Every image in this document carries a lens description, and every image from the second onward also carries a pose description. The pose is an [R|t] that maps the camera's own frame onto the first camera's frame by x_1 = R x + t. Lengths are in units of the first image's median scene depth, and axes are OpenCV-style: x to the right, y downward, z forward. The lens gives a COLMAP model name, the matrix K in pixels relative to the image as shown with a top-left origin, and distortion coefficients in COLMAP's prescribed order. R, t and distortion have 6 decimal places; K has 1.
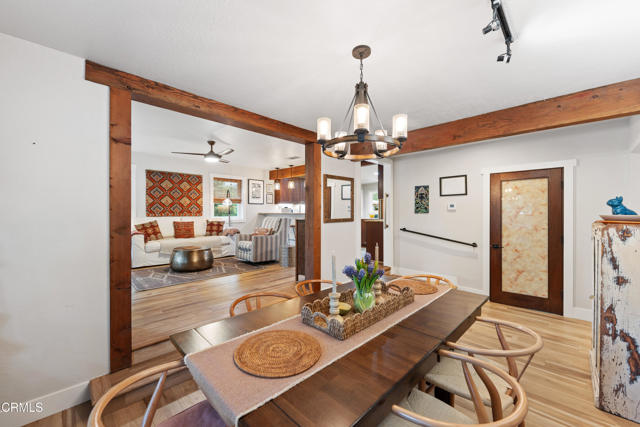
lens RADIAL K [[257.5, 0, 314.8], [0, 257.5, 214.2], [0, 0, 1]] dist [-0.004536, 0.000332]
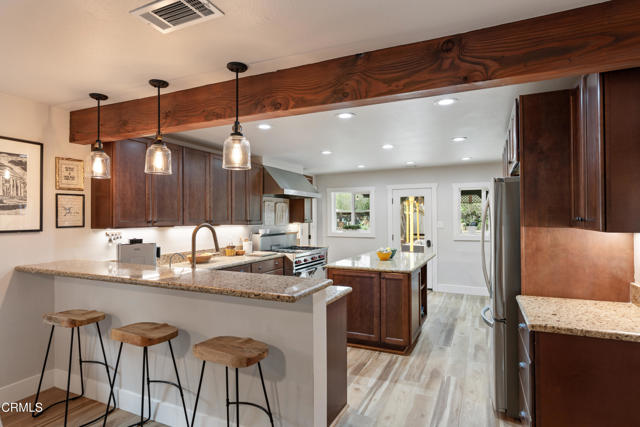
lens RADIAL K [[362.8, 0, 315.3], [0, 362.8, 215.8], [0, 0, 1]] dist [0.005478, 0.000165]
pose [[0.936429, -0.005274, 0.350818, -0.087947], [0.008880, 0.999923, -0.008670, -0.065253], [-0.350746, 0.011234, 0.936403, 0.726870]]
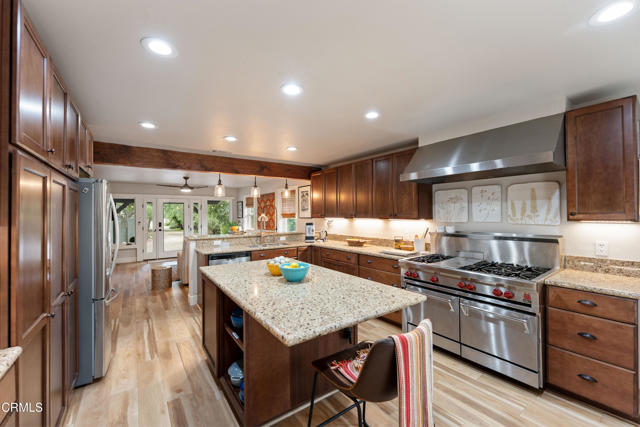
lens RADIAL K [[257.5, 0, 321.6], [0, 257.5, 214.0], [0, 0, 1]] dist [-0.004536, 0.000332]
pose [[-0.141148, -0.002949, -0.989984, 0.658096], [0.002181, 0.999992, -0.003290, -0.063479], [0.989986, -0.002624, -0.141141, 1.492687]]
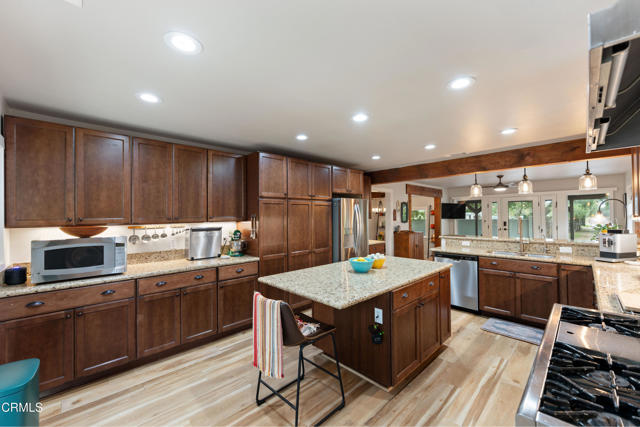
lens RADIAL K [[257.5, 0, 320.5], [0, 257.5, 213.0], [0, 0, 1]] dist [-0.004536, 0.000332]
pose [[-0.999928, 0.006015, 0.010368, 0.391670], [0.005964, 0.999970, -0.004955, -0.070066], [-0.010398, -0.004893, -0.999934, 1.825712]]
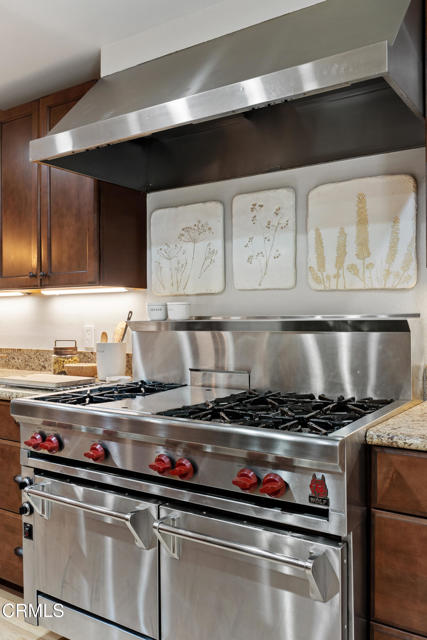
lens RADIAL K [[559.4, 0, 212.9], [0, 559.4, 322.5], [0, 0, 1]] dist [0.005823, -0.013365]
pose [[0.207949, 0.003144, -0.978135, 0.513280], [-0.003515, 0.999991, 0.002467, -0.026649], [0.978133, 0.002925, 0.207958, 1.614397]]
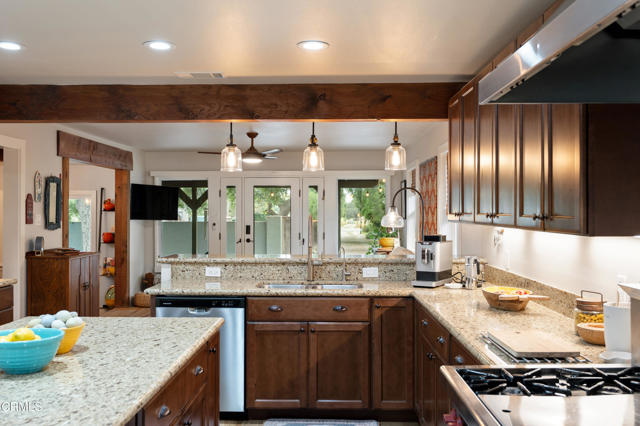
lens RADIAL K [[612.2, 0, 320.9], [0, 612.2, 214.2], [0, 0, 1]] dist [-0.006041, 0.000000]
pose [[-0.710098, -0.001612, -0.704101, 0.449262], [-0.007887, 0.999953, 0.005665, -0.066119], [0.704059, 0.009576, -0.710077, 1.760373]]
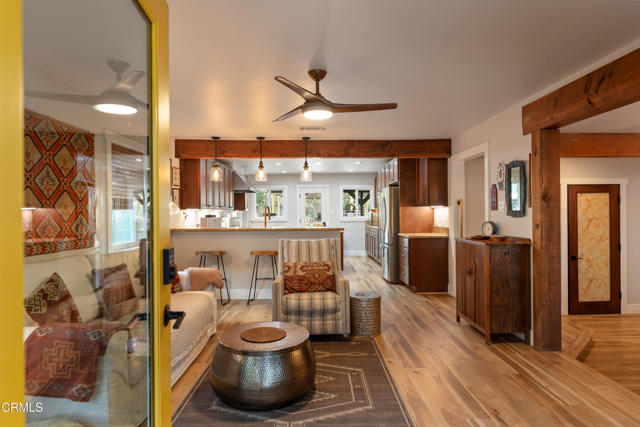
lens RADIAL K [[377.9, 0, 314.2], [0, 377.9, 215.3], [0, 0, 1]] dist [-0.001335, -0.001690]
pose [[0.696151, -0.012518, 0.717786, -0.670693], [0.011688, 0.999913, 0.006103, -0.039569], [-0.717800, 0.004141, 0.696237, 0.451979]]
